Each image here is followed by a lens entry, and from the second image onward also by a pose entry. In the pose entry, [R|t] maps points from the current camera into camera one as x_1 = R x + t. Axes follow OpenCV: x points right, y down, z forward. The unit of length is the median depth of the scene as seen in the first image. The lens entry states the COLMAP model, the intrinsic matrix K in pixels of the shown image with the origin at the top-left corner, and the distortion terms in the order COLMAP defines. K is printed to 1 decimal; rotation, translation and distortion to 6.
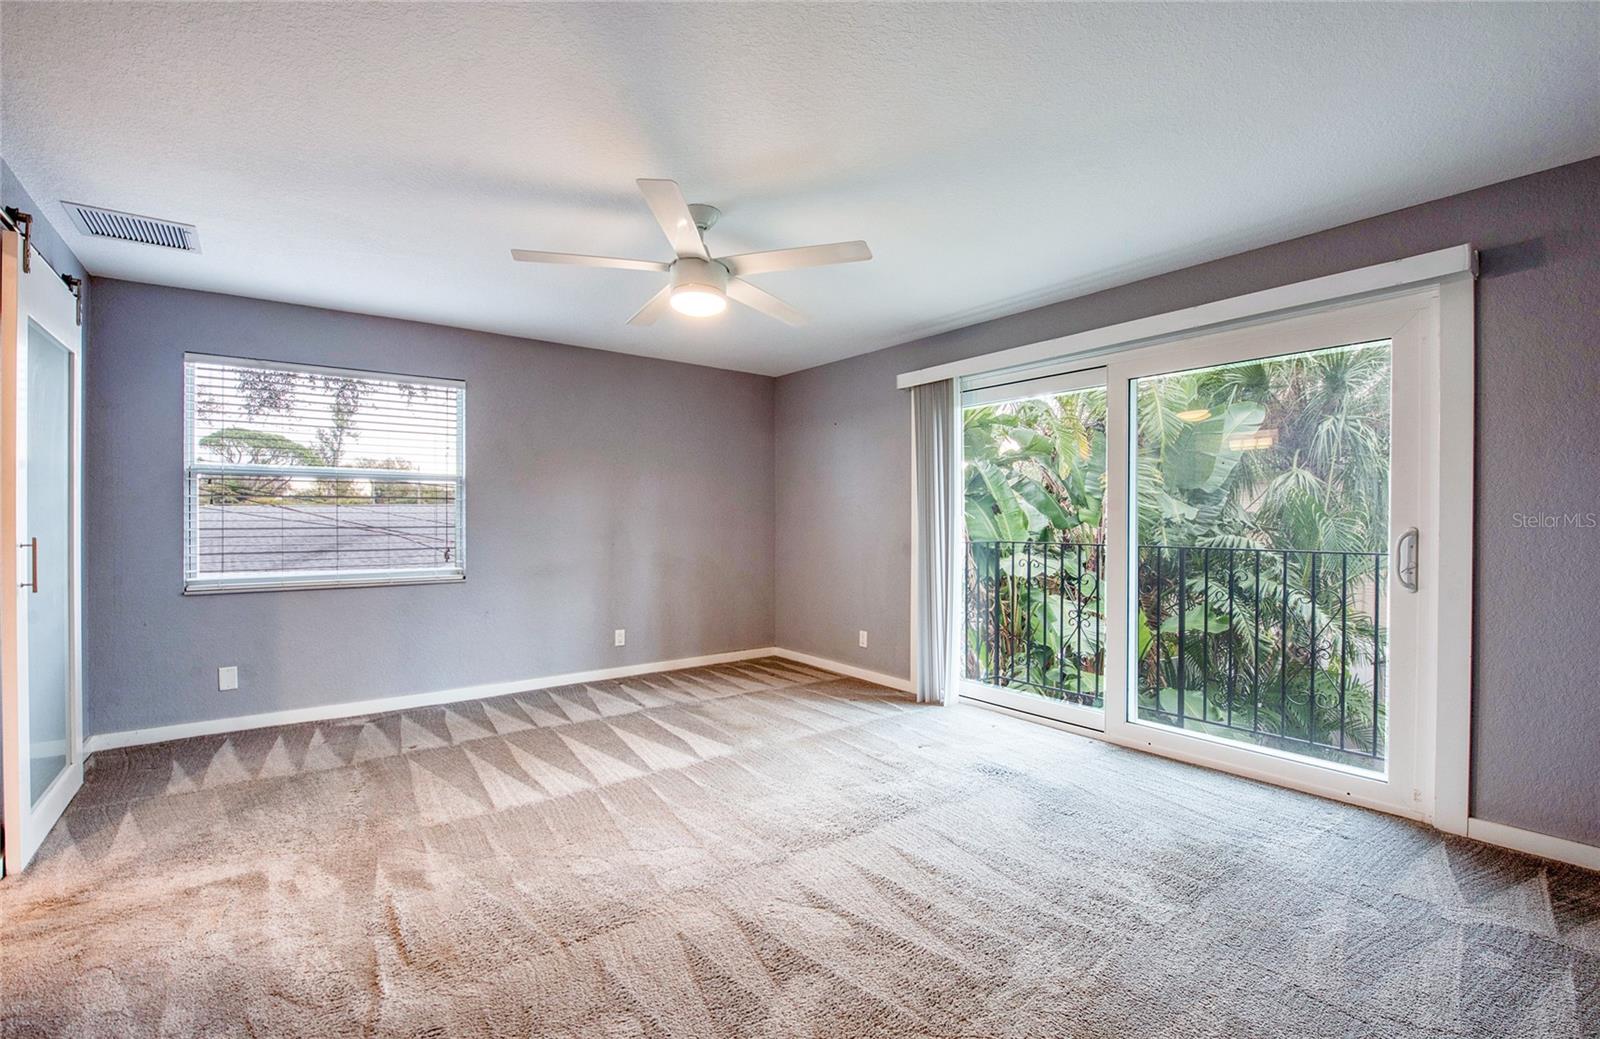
lens RADIAL K [[701.1, 0, 798.7], [0, 701.1, 520.7], [0, 0, 1]] dist [-0.019520, -0.001289]
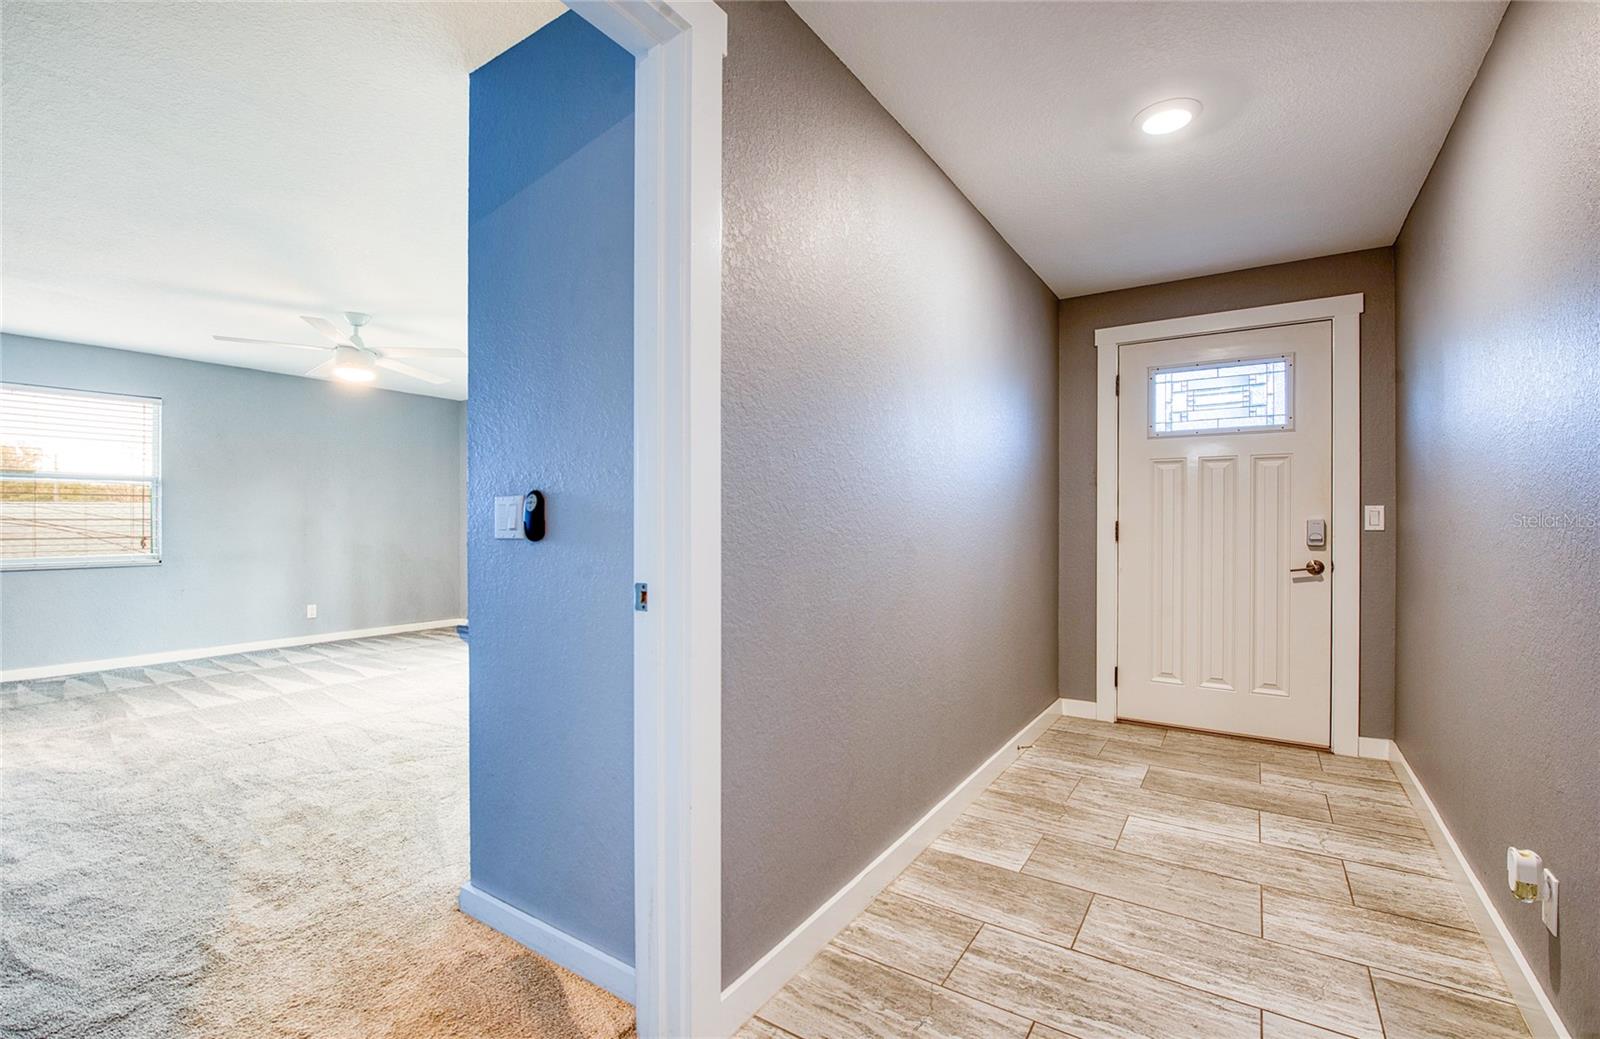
lens RADIAL K [[701.1, 0, 799.7], [0, 701.1, 528.8], [0, 0, 1]] dist [-0.019520, -0.001289]
pose [[0.946279, 0.000625, 0.323351, 0.189811], [-0.002643, 0.999980, 0.005802, 0.015917], [-0.323341, -0.006345, 0.946261, -0.507089]]
